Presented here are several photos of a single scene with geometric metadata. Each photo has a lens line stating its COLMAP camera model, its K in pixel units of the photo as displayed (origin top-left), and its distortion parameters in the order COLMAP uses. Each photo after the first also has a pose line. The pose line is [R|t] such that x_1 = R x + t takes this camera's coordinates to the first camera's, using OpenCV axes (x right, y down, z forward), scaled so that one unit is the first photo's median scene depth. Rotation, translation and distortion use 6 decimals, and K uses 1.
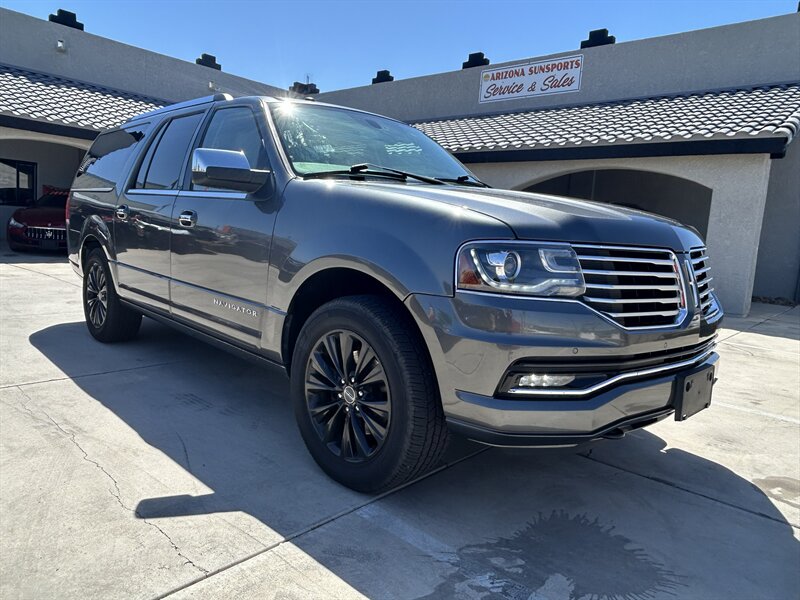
lens RADIAL K [[562.1, 0, 393.7], [0, 562.1, 300.2], [0, 0, 1]] dist [0.005832, -0.009718]
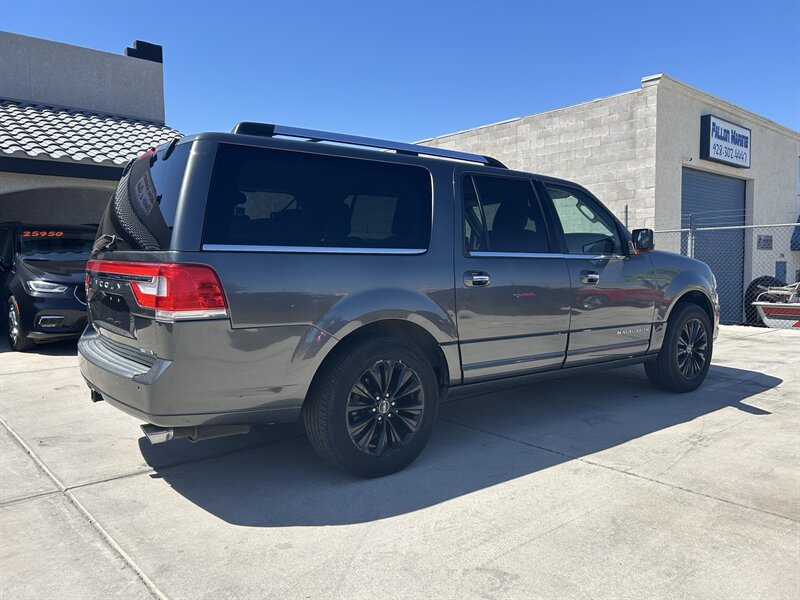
lens RADIAL K [[598.8, 0, 397.1], [0, 598.8, 304.7], [0, 0, 1]] dist [0.054253, -0.054743]
pose [[0.109068, -0.135833, 0.984710, -2.303089], [0.138380, 0.983049, 0.120277, -0.403822], [-0.984355, 0.123146, 0.126016, 1.678864]]
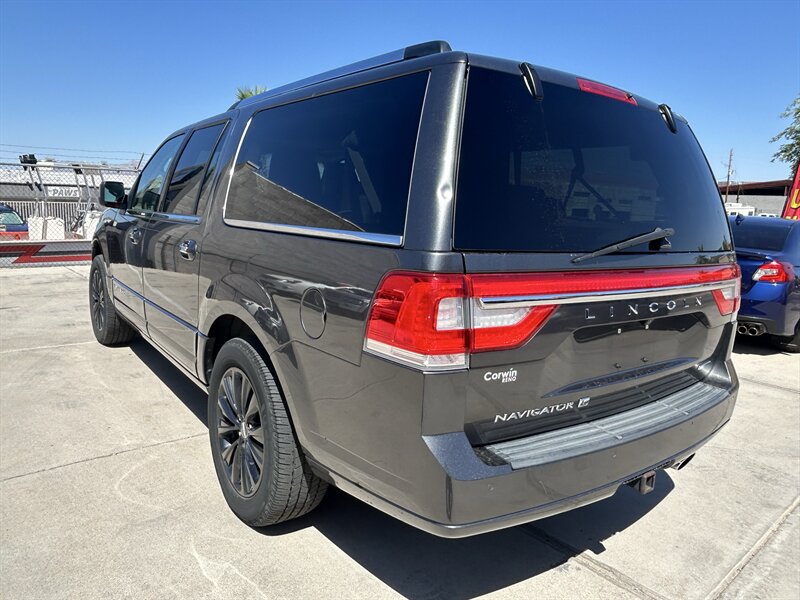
lens RADIAL K [[562.1, 0, 393.7], [0, 562.1, 300.2], [0, 0, 1]] dist [0.005832, -0.009718]
pose [[-0.987511, -0.123053, 0.098385, -0.752246], [-0.088325, 0.949512, 0.301041, -0.590595], [-0.130462, 0.288592, -0.948522, 3.282554]]
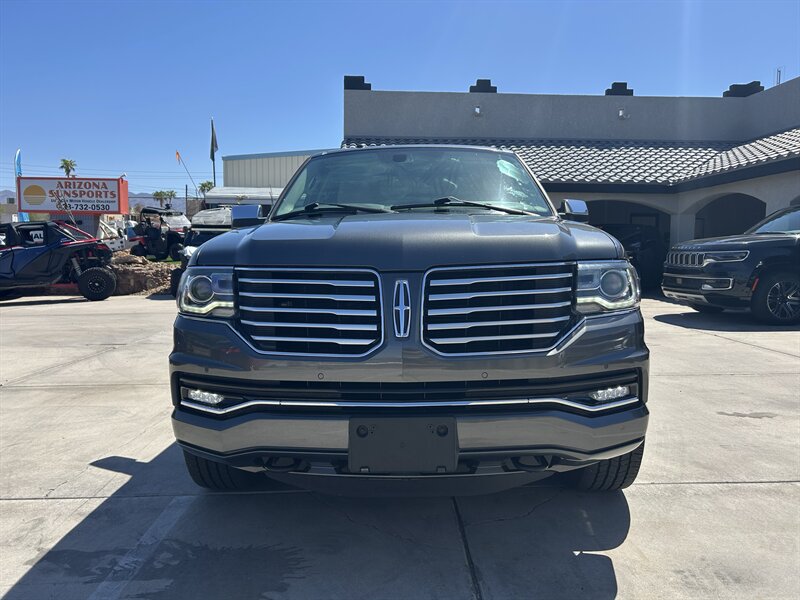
lens RADIAL K [[607.5, 0, 400.0], [0, 607.5, 300.0], [0, 0, 1]] dist [0.033149, -0.007474]
pose [[0.702129, -0.005353, -0.712030, 1.039095], [-0.047292, 0.997413, -0.054133, 0.004771], [0.710478, 0.071681, 0.700060, 0.339317]]
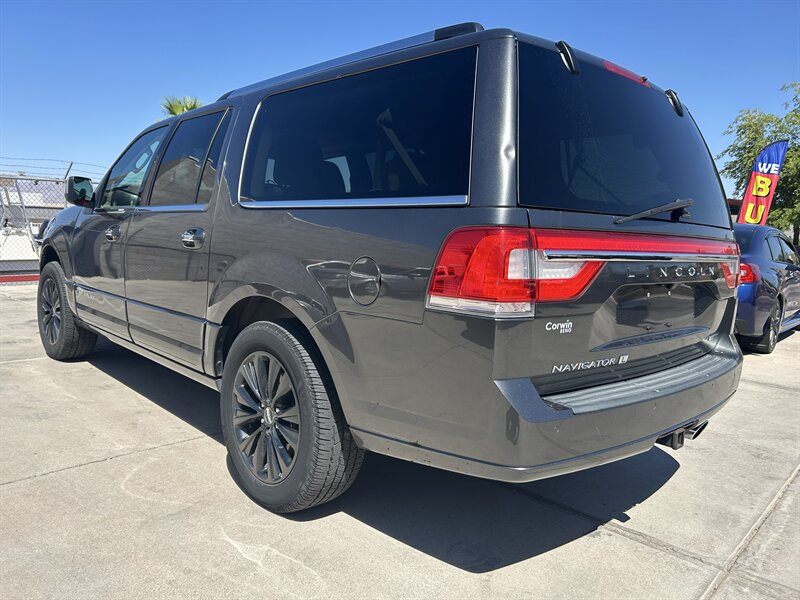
lens RADIAL K [[598.8, 0, 397.1], [0, 598.8, 304.7], [0, 0, 1]] dist [0.054253, -0.054743]
pose [[-0.994938, -0.100464, 0.002320, -0.625145], [-0.096507, 0.961678, 0.256637, -0.521787], [-0.028013, 0.255114, -0.966505, 3.387641]]
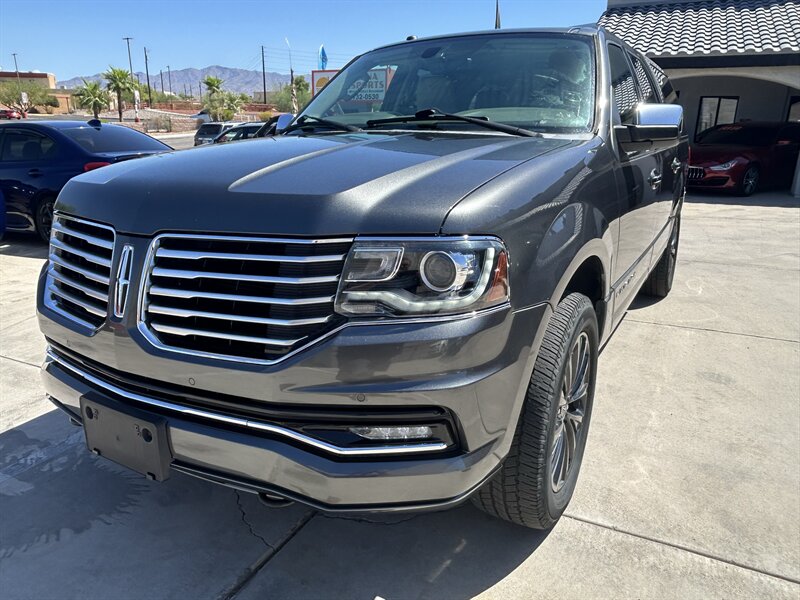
lens RADIAL K [[562.1, 0, 393.7], [0, 562.1, 300.2], [0, 0, 1]] dist [0.005832, -0.009718]
pose [[0.273751, 0.221927, -0.935846, 1.117804], [-0.112324, 0.973734, 0.198055, -0.159074], [0.955219, 0.050901, 0.291489, 1.000551]]
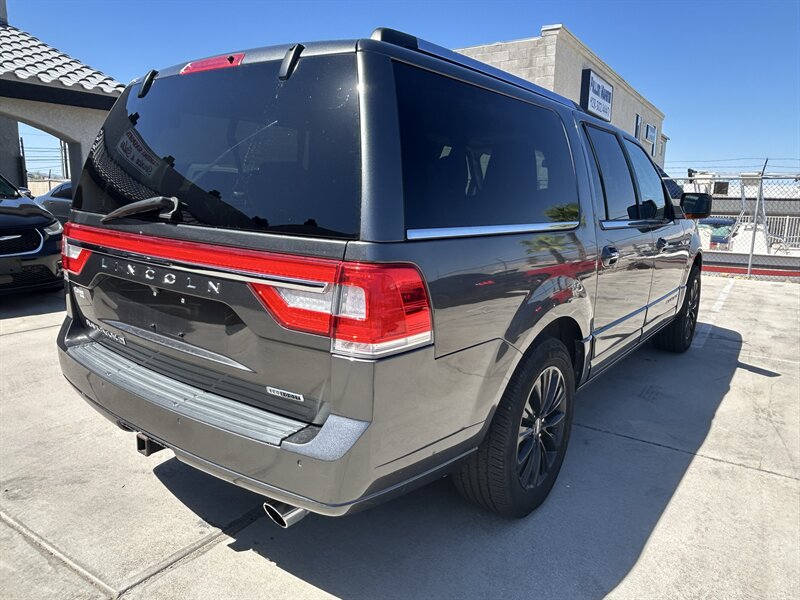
lens RADIAL K [[562.1, 0, 393.7], [0, 562.1, 300.2], [0, 0, 1]] dist [0.005832, -0.009718]
pose [[-0.159914, -0.251754, 0.954488, -1.859021], [0.090080, 0.959176, 0.268082, -0.524640], [-0.983012, 0.128850, -0.130707, 2.264741]]
